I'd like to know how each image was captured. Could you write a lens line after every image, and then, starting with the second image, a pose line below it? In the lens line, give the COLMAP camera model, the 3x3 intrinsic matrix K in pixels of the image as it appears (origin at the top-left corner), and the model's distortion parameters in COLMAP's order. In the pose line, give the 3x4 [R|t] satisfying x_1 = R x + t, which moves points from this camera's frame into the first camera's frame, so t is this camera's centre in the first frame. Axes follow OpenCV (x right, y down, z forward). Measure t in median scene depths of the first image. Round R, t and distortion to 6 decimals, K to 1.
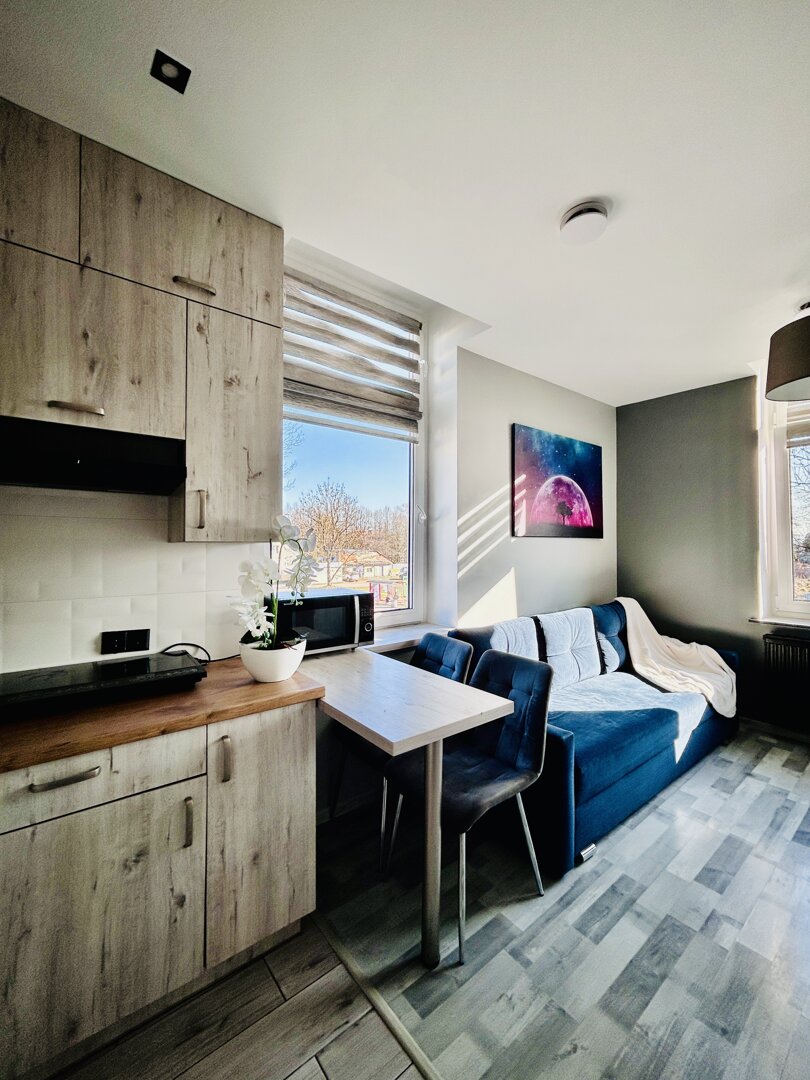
lens RADIAL K [[439.6, 0, 408.7], [0, 439.6, 538.3], [0, 0, 1]] dist [-0.003509, 0.001968]
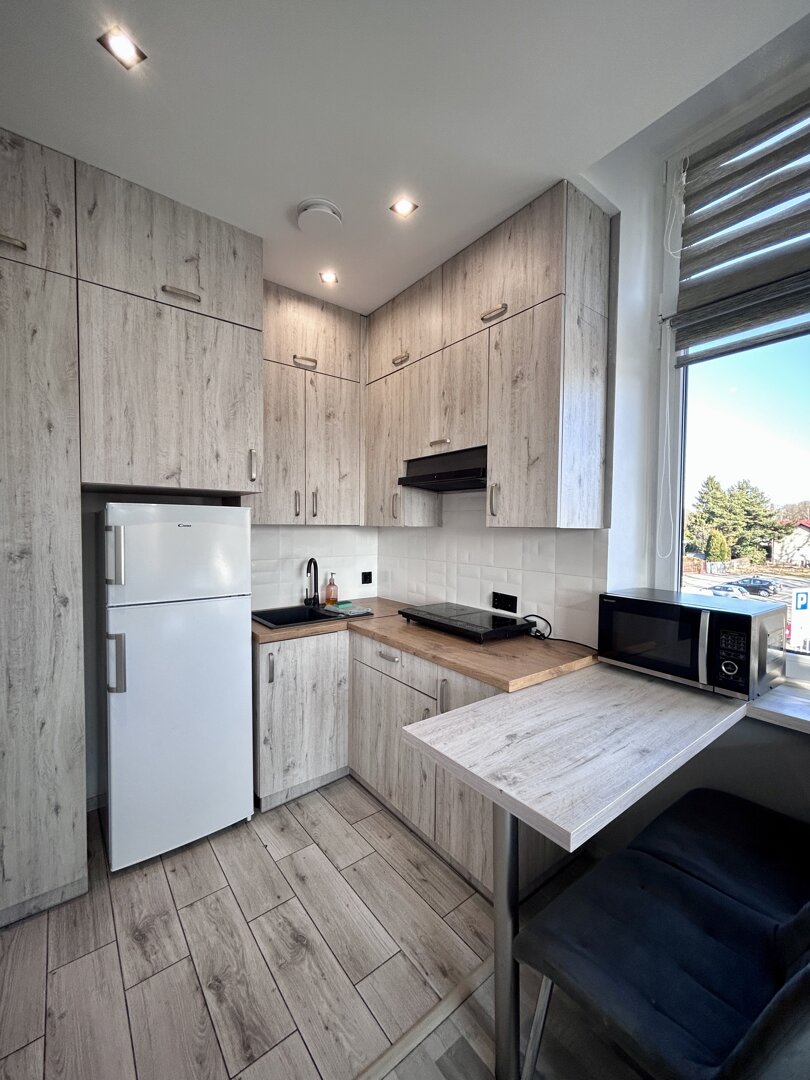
lens RADIAL K [[439.6, 0, 408.6], [0, 439.6, 538.5], [0, 0, 1]] dist [-0.003509, 0.001968]
pose [[-0.015279, 0.029089, -0.999460, 0.628969], [0.007252, 0.999554, 0.028981, 0.002068], [0.999857, -0.006805, -0.015483, 0.679245]]
